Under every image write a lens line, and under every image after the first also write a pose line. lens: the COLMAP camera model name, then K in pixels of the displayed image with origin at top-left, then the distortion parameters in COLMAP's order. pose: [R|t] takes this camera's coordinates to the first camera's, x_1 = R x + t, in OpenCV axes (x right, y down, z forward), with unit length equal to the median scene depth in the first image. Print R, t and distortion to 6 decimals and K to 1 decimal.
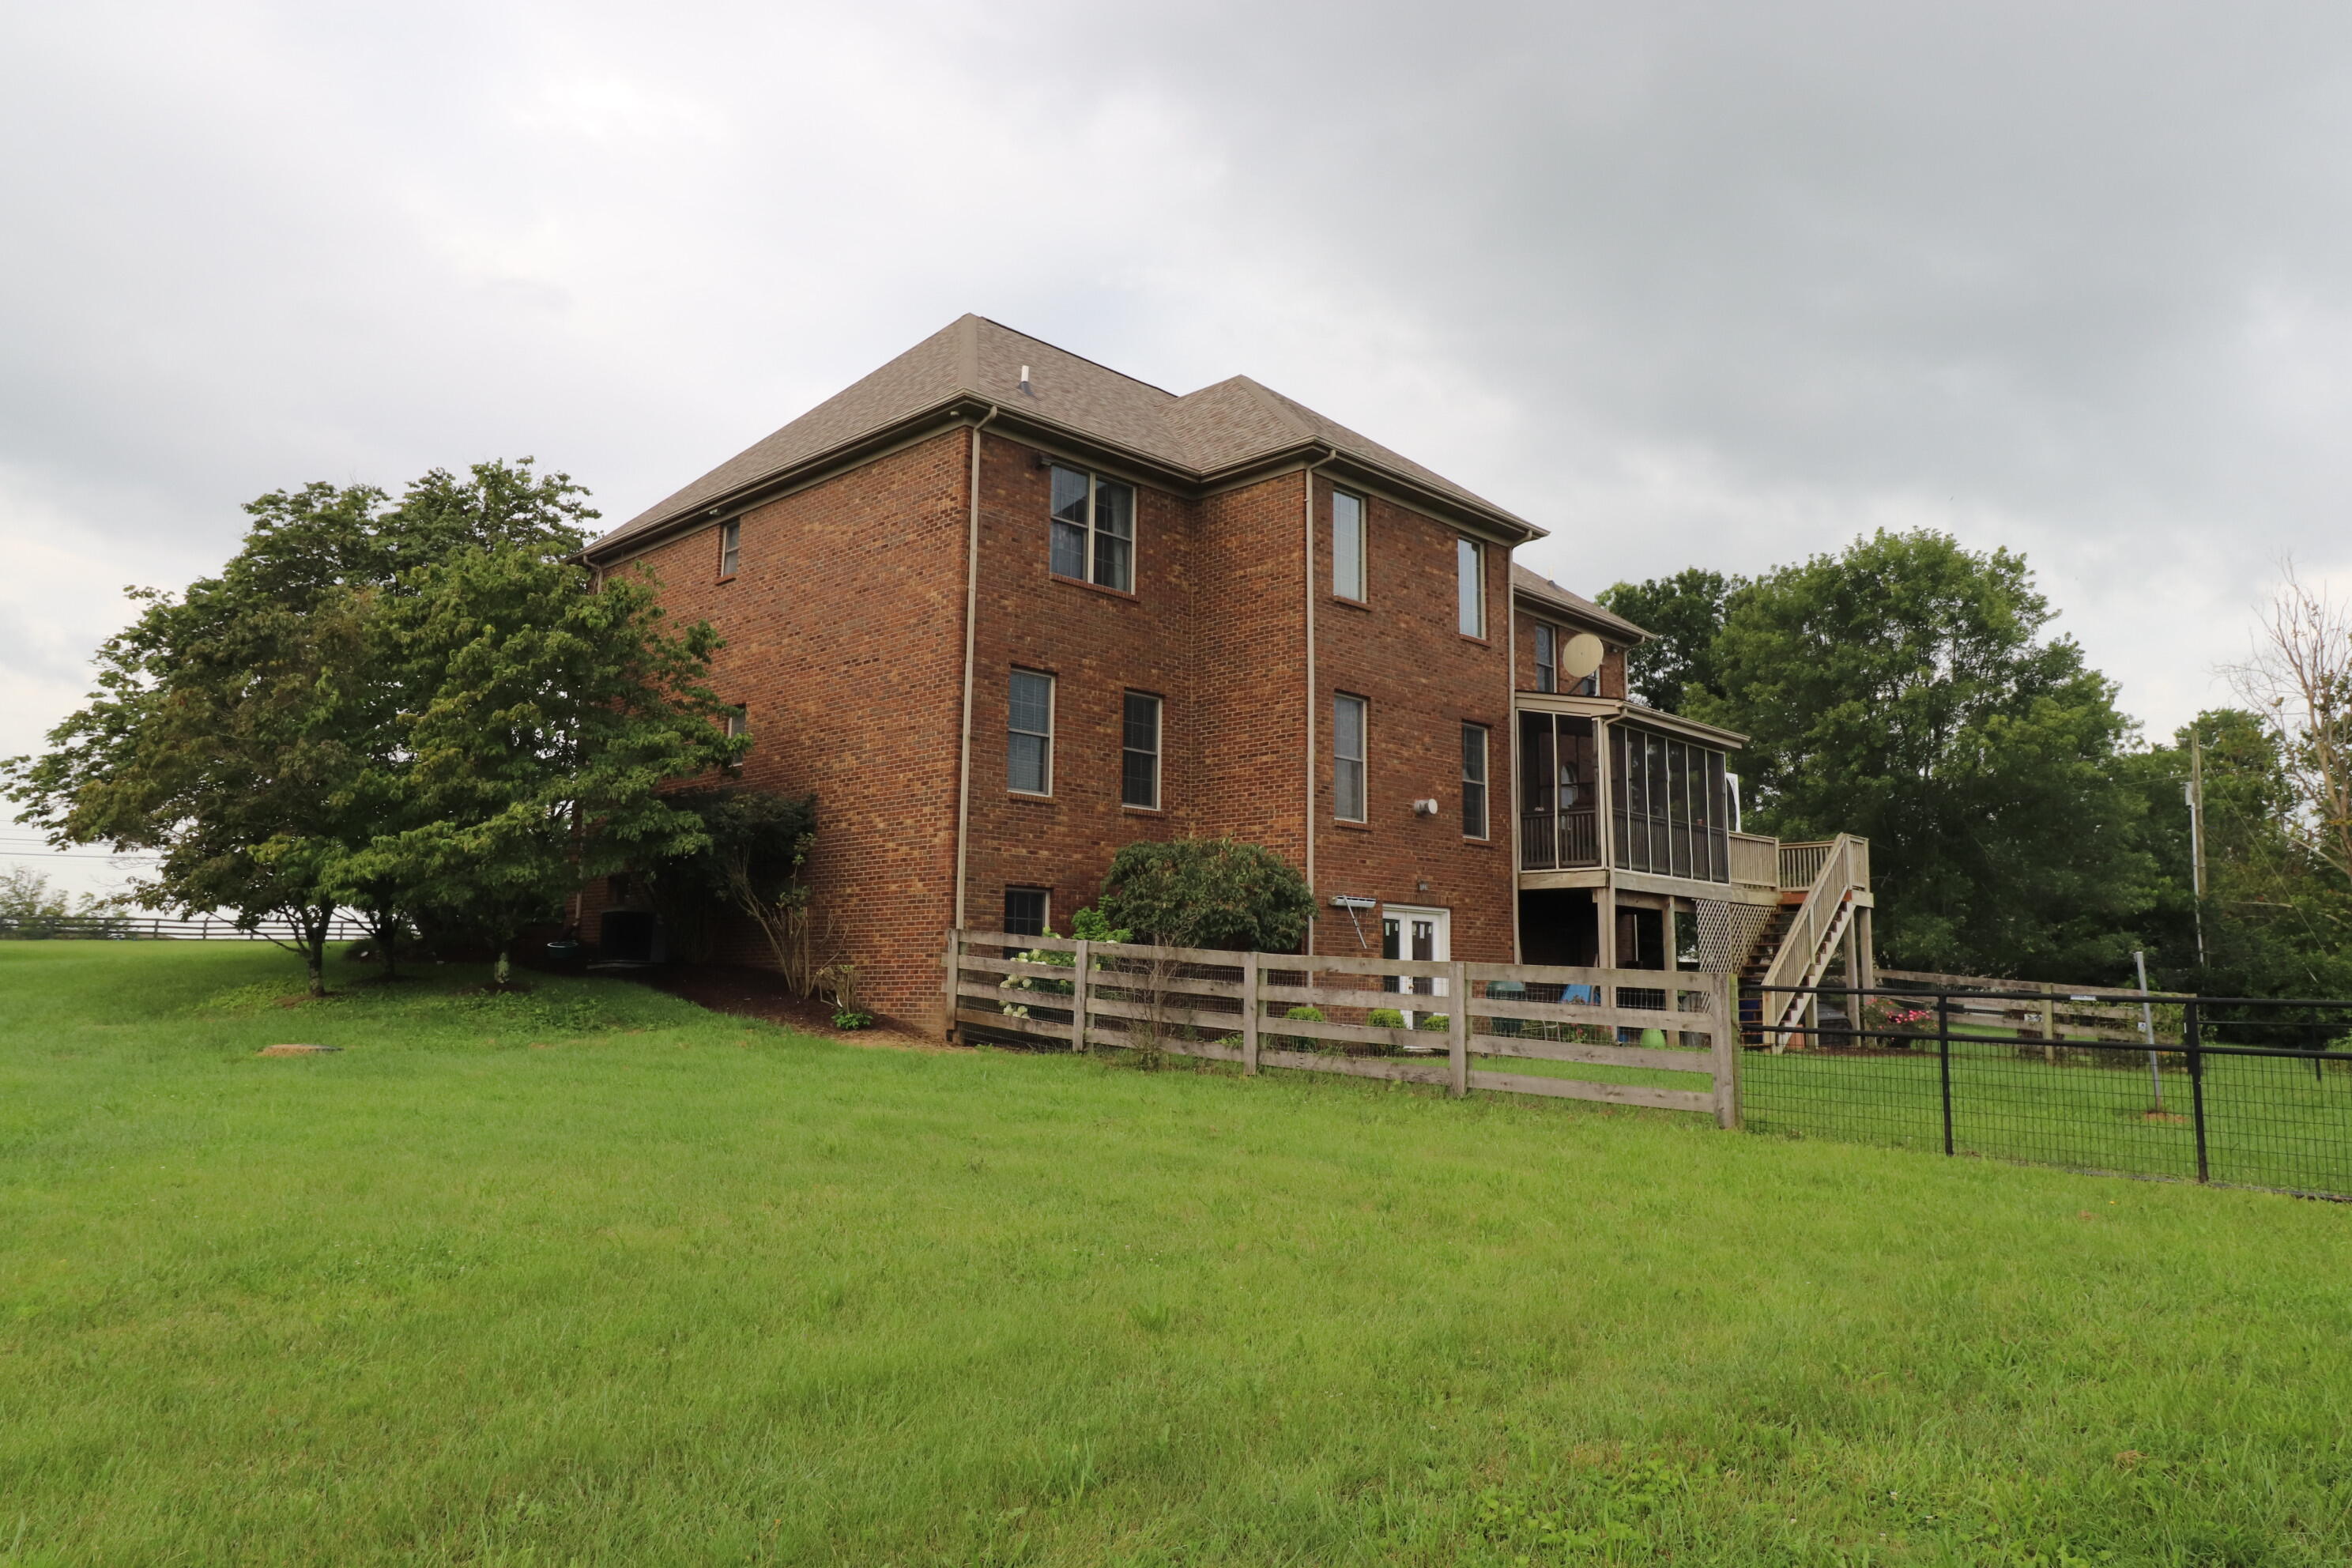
lens RADIAL K [[1642.8, 0, 1177.6], [0, 1642.8, 783.7], [0, 0, 1]] dist [0.001359, 0.000047]
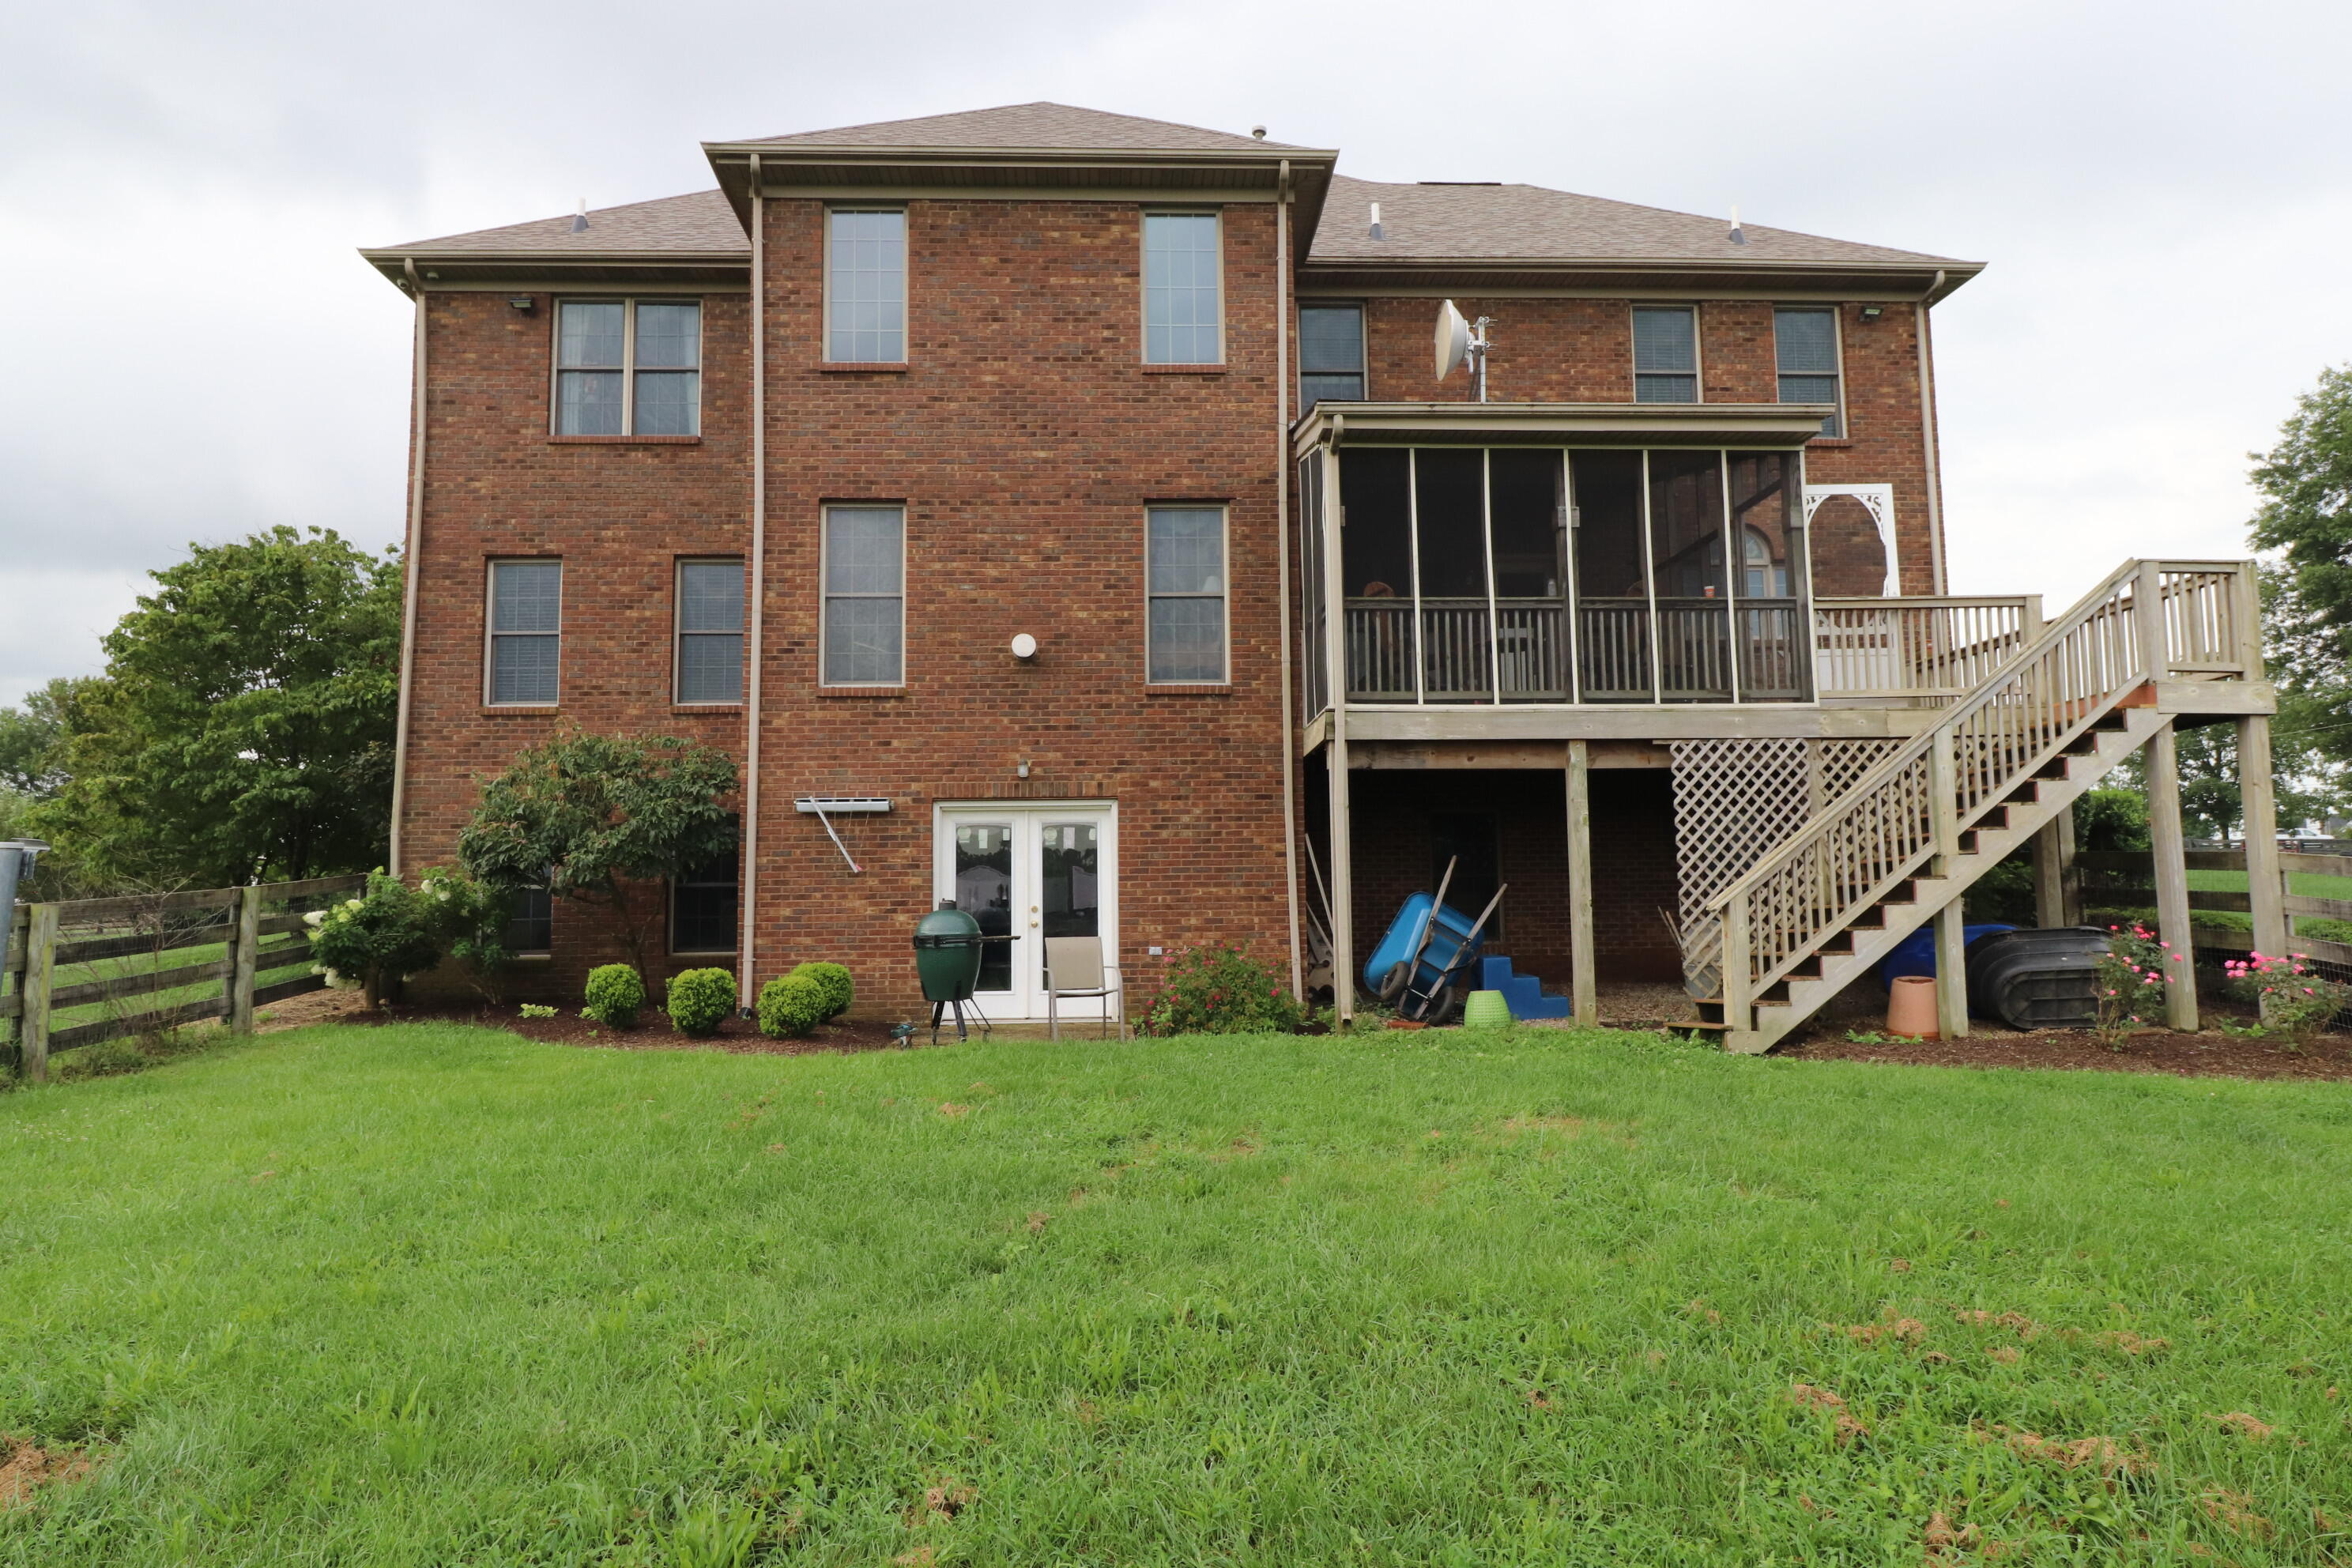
lens RADIAL K [[1381.4, 0, 1175.5], [0, 1381.4, 784.0], [0, 0, 1]] dist [0.020077, 0.000094]
pose [[0.711965, -0.081101, -0.697516, 0.560152], [0.111677, 0.993743, -0.001553, 0.073931], [0.693277, -0.076791, 0.716568, 0.636094]]
